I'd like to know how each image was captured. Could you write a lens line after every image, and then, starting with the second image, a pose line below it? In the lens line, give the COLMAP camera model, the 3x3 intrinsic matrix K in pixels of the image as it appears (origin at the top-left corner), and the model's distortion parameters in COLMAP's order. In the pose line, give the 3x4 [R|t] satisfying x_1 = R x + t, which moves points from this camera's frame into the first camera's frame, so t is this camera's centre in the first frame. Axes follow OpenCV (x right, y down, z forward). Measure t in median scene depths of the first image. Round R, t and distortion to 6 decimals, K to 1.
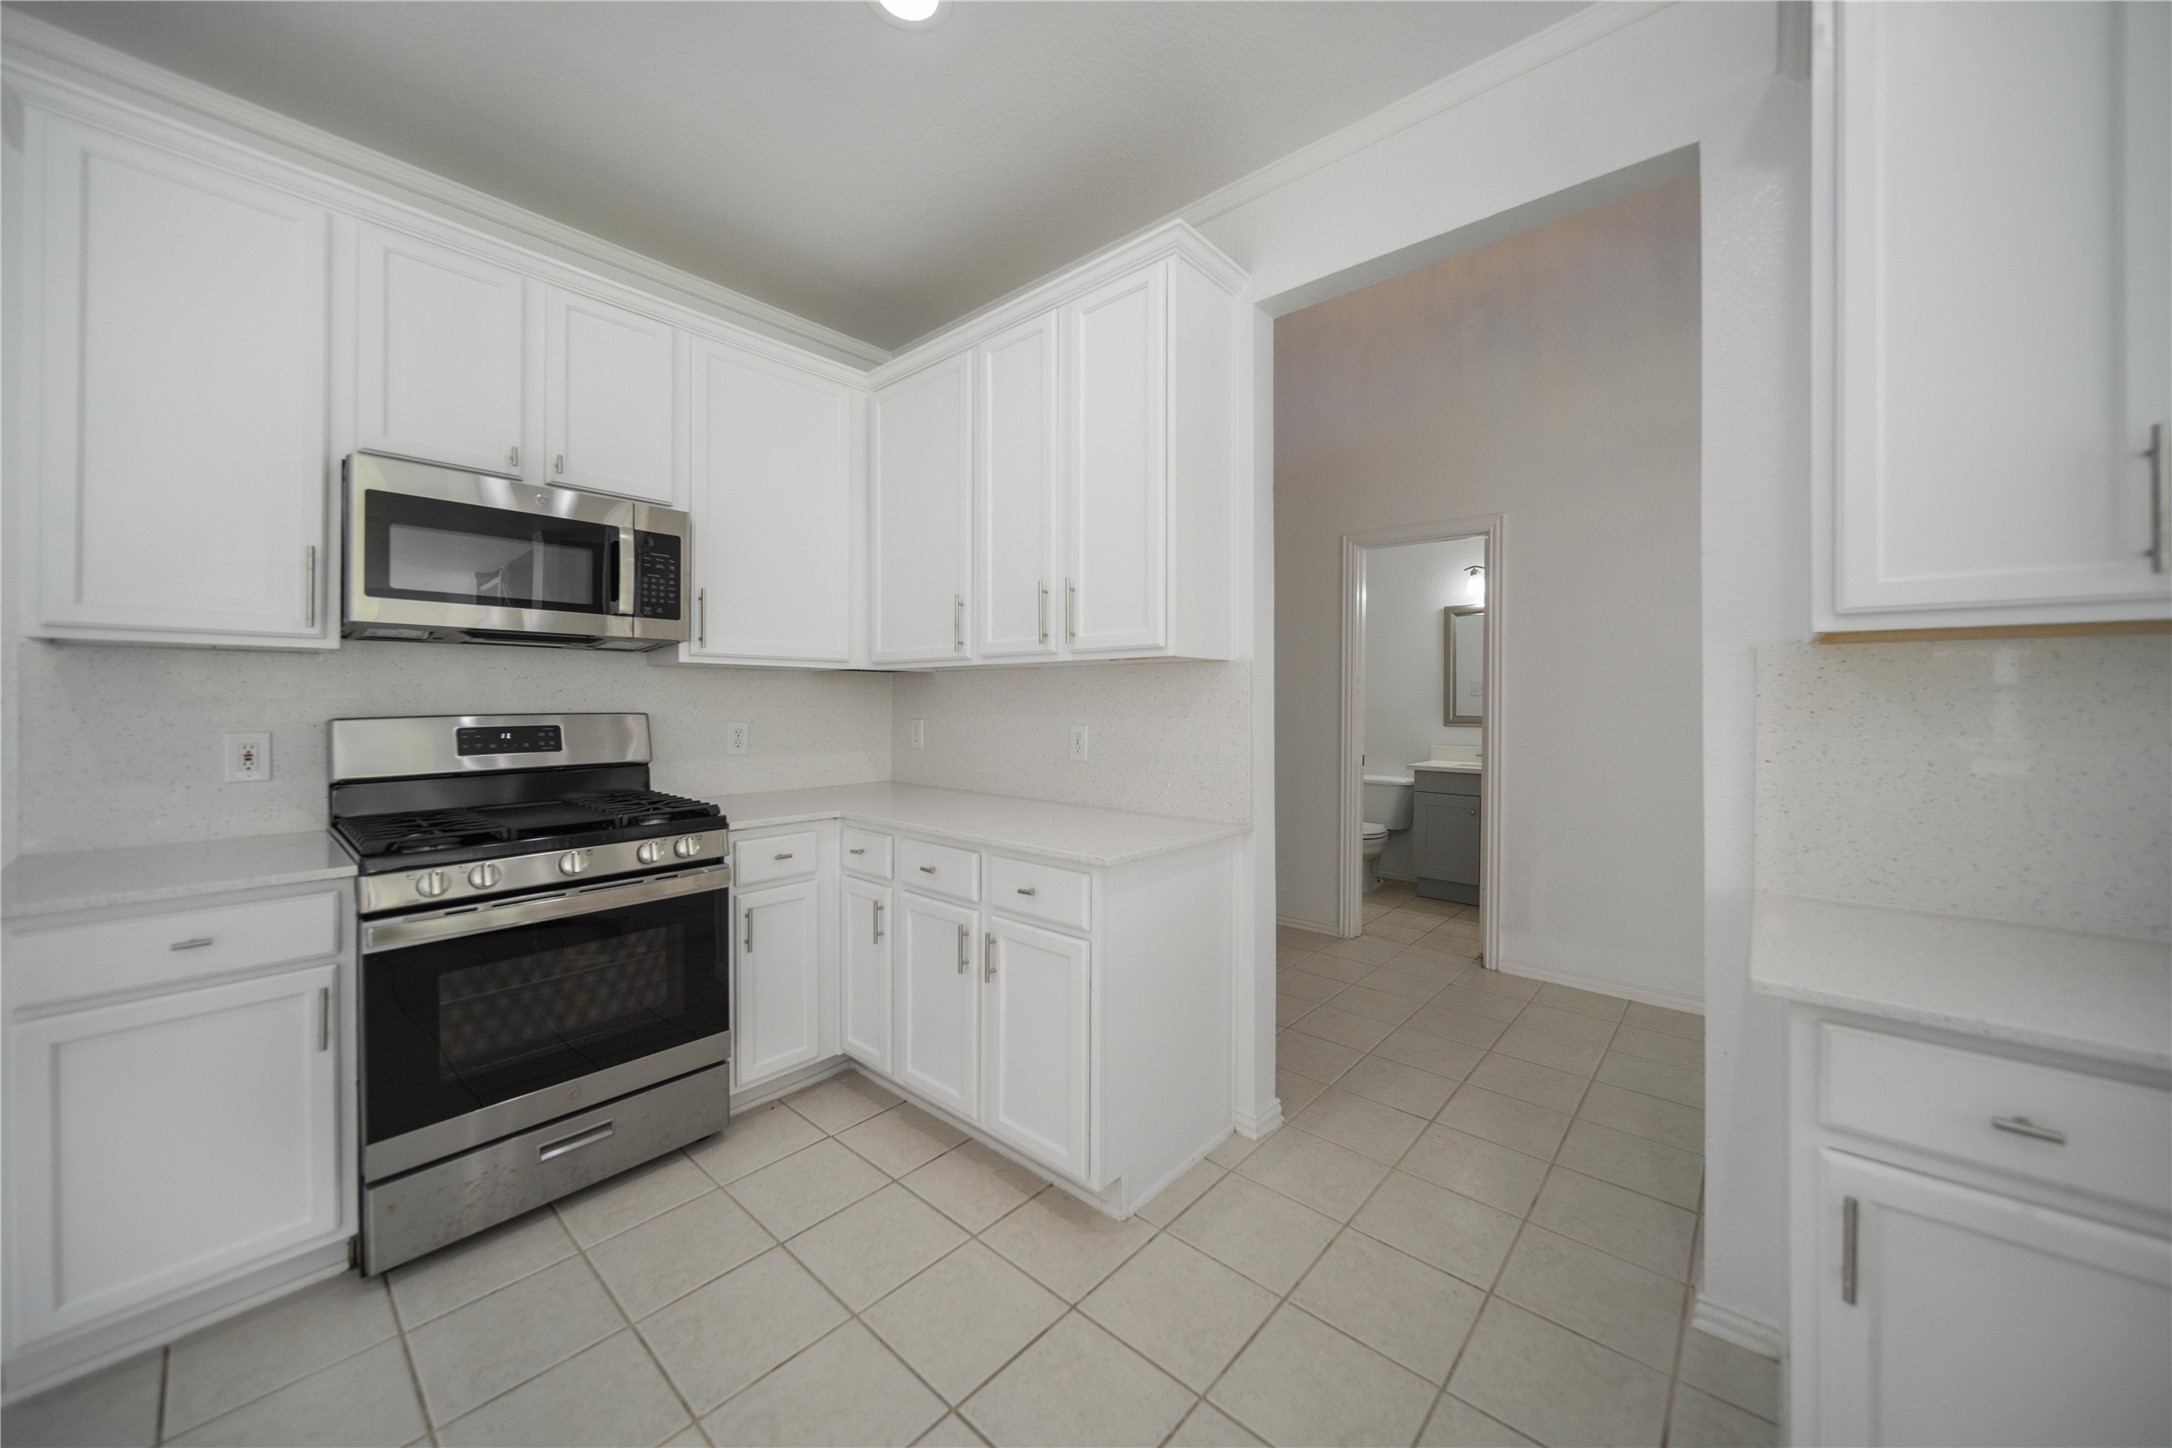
lens RADIAL K [[729.6, 0, 1017.0], [0, 729.6, 695.4], [0, 0, 1]] dist [0.002726, 0.000243]
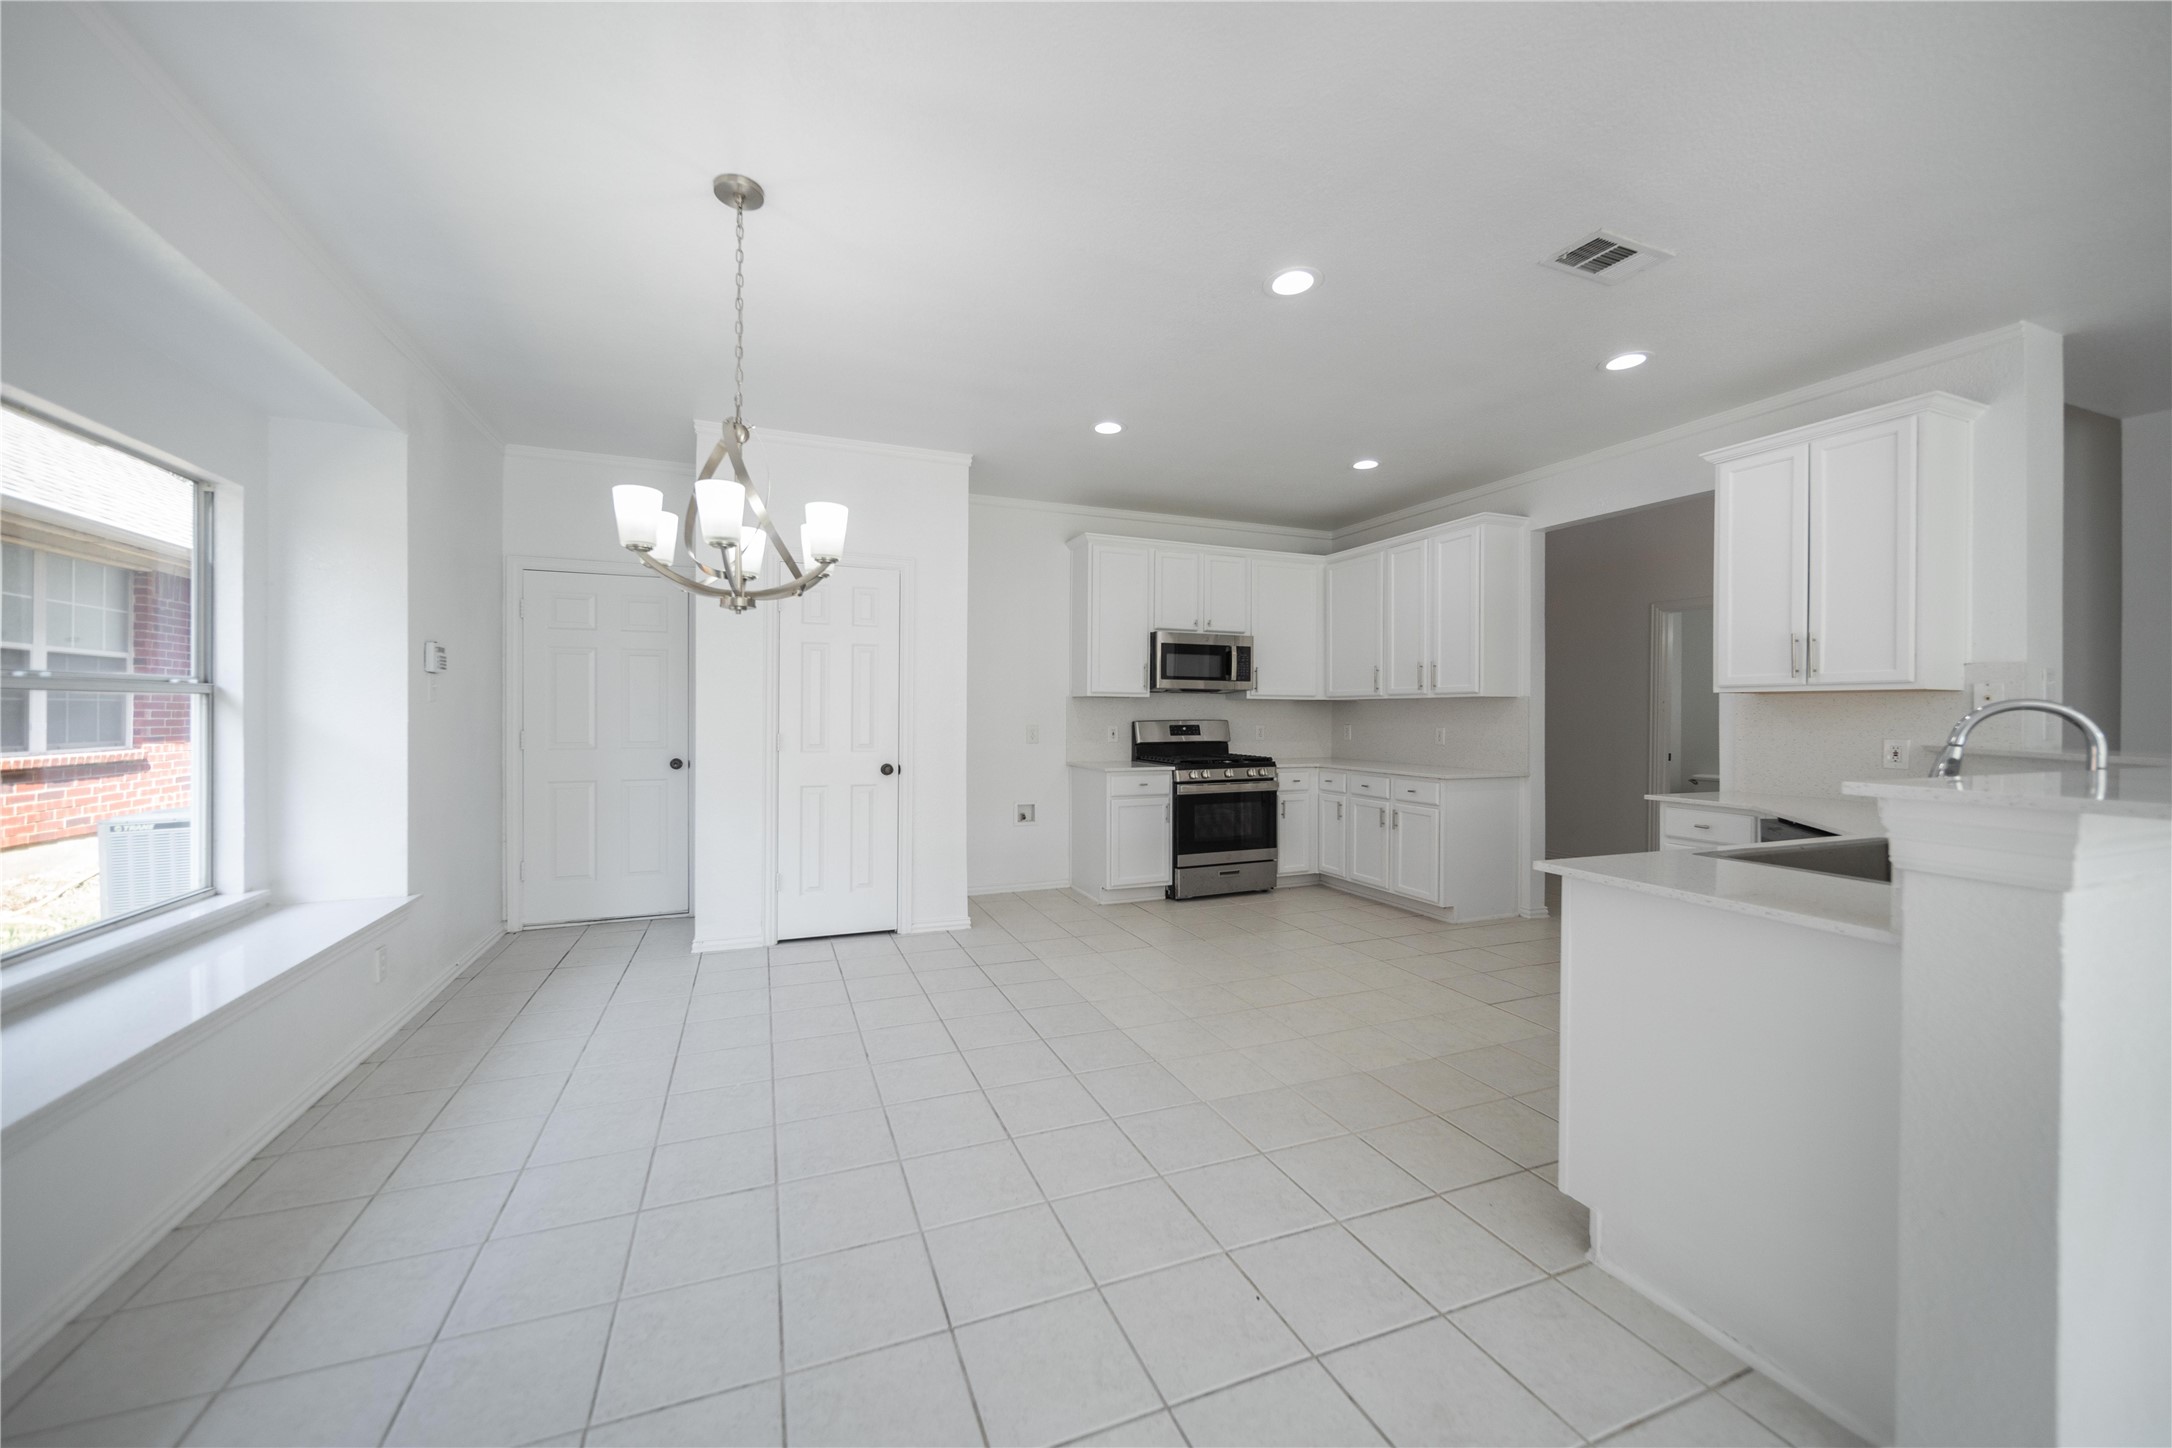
lens RADIAL K [[701.0, 0, 1057.1], [0, 701.0, 714.3], [0, 0, 1]] dist [-0.001172, -0.000051]
pose [[0.898685, 0.002625, -0.438587, -0.022467], [-0.000386, 0.999986, 0.005193, -0.006944], [0.438595, -0.004498, 0.898674, -1.458719]]
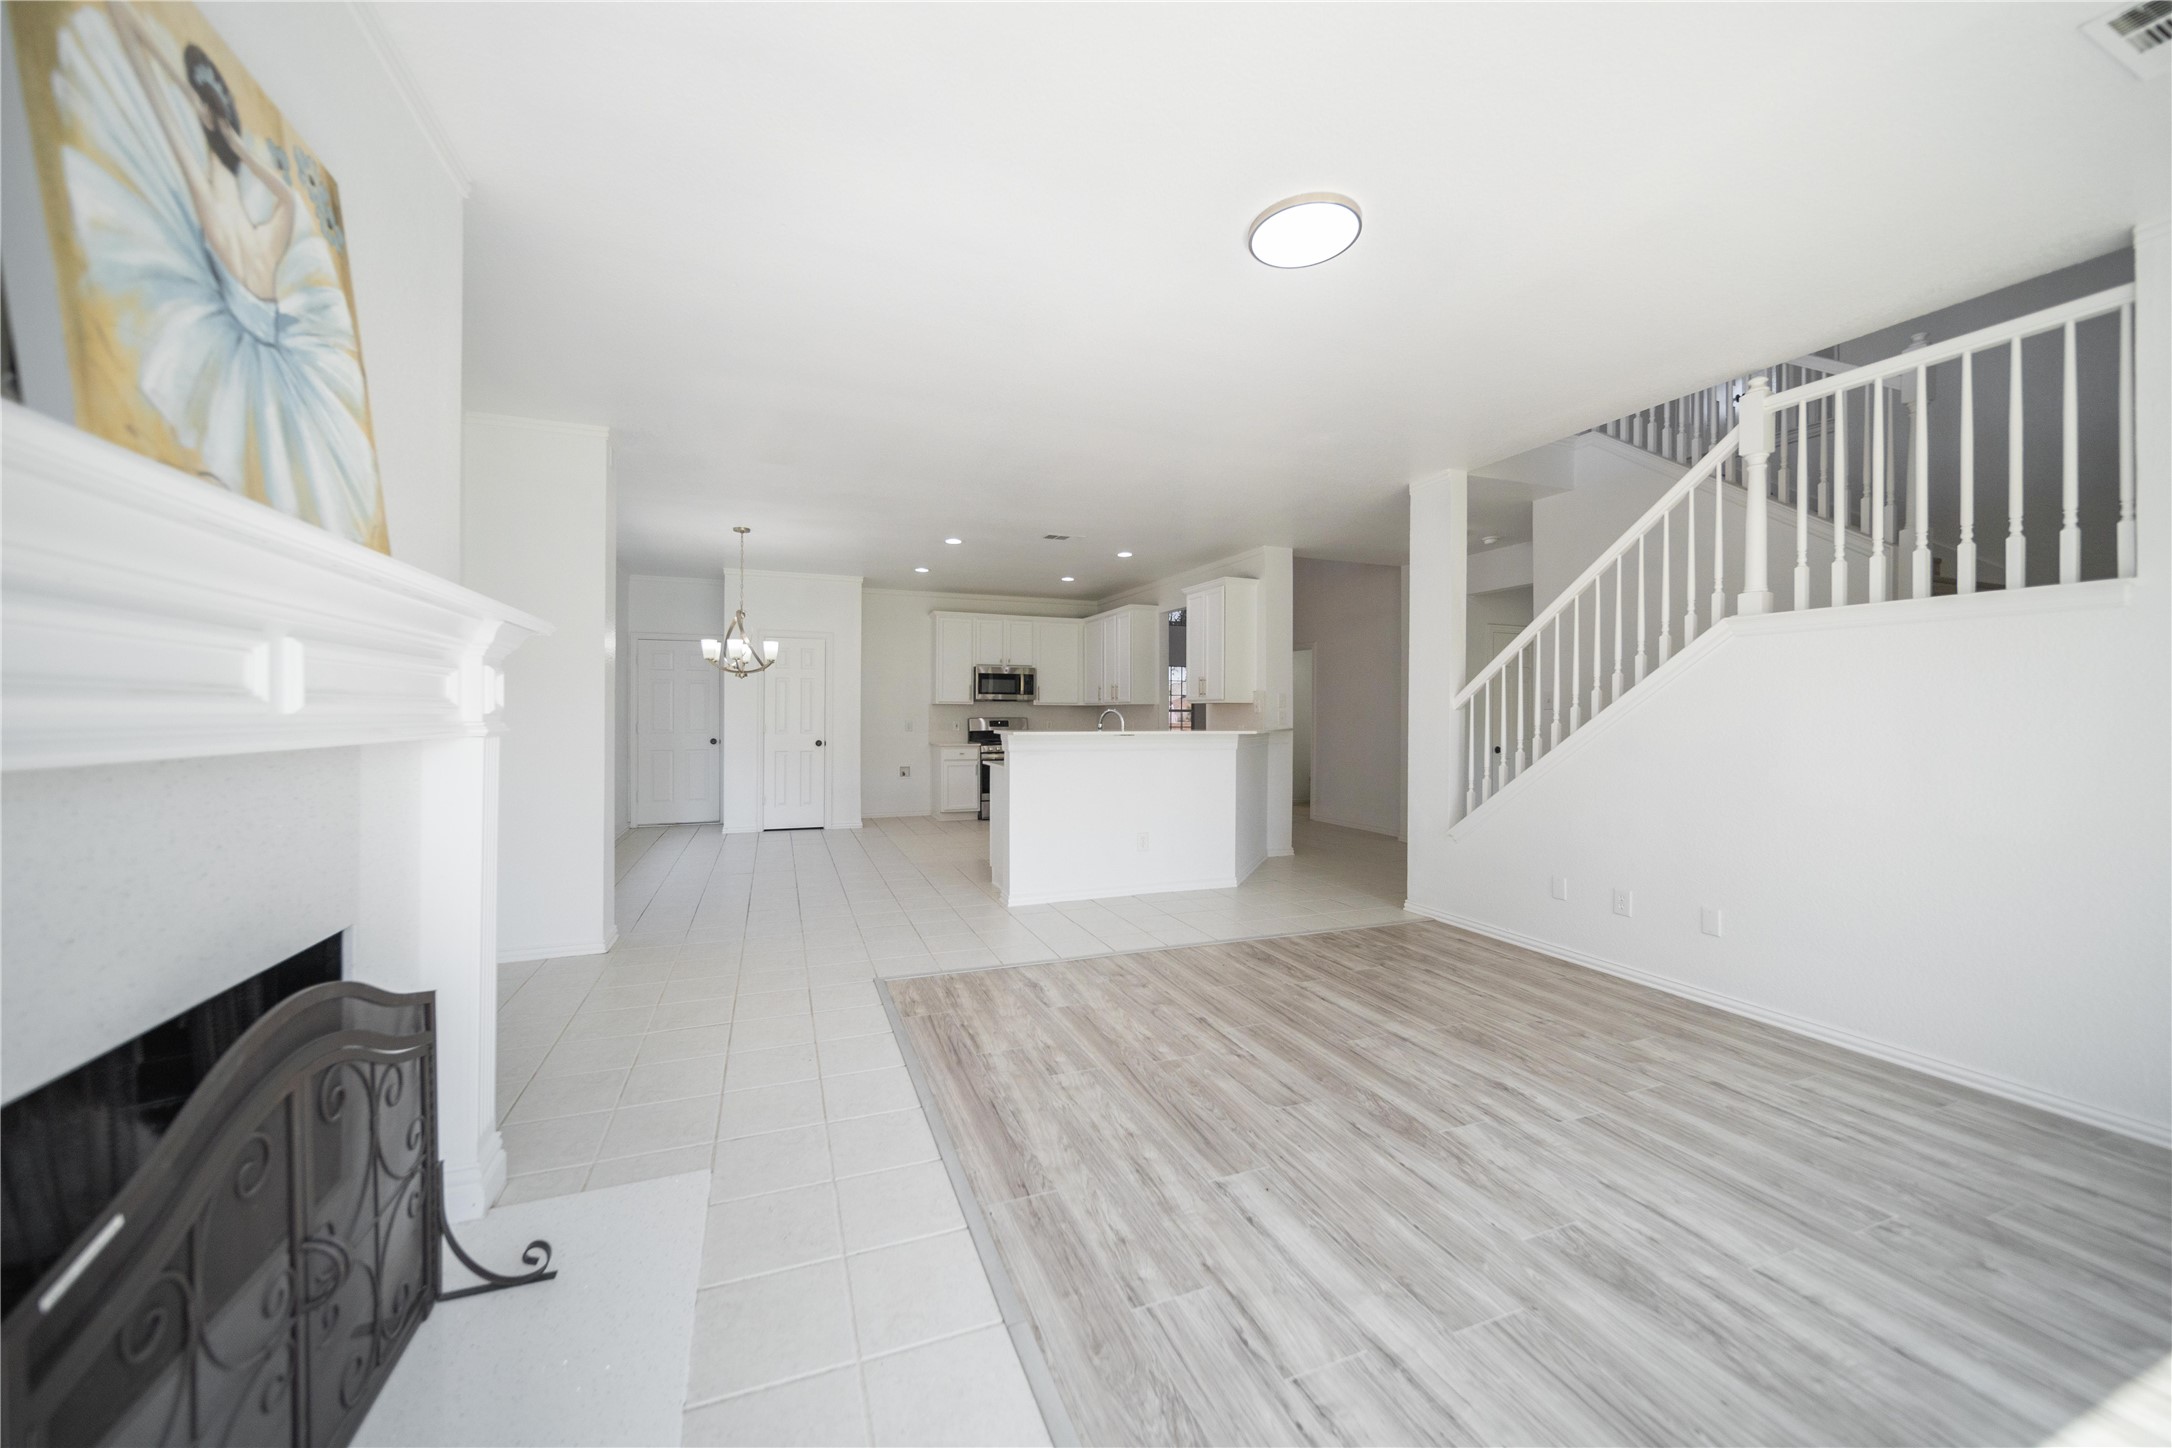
lens RADIAL K [[729.6, 0, 987.9], [0, 729.6, 703.3], [0, 0, 1]] dist [0.002726, 0.000243]
pose [[0.839192, -0.006511, -0.543796, 1.660072], [0.001582, 0.999953, -0.009532, -0.018629], [0.543832, 0.007139, 0.839163, -2.760370]]
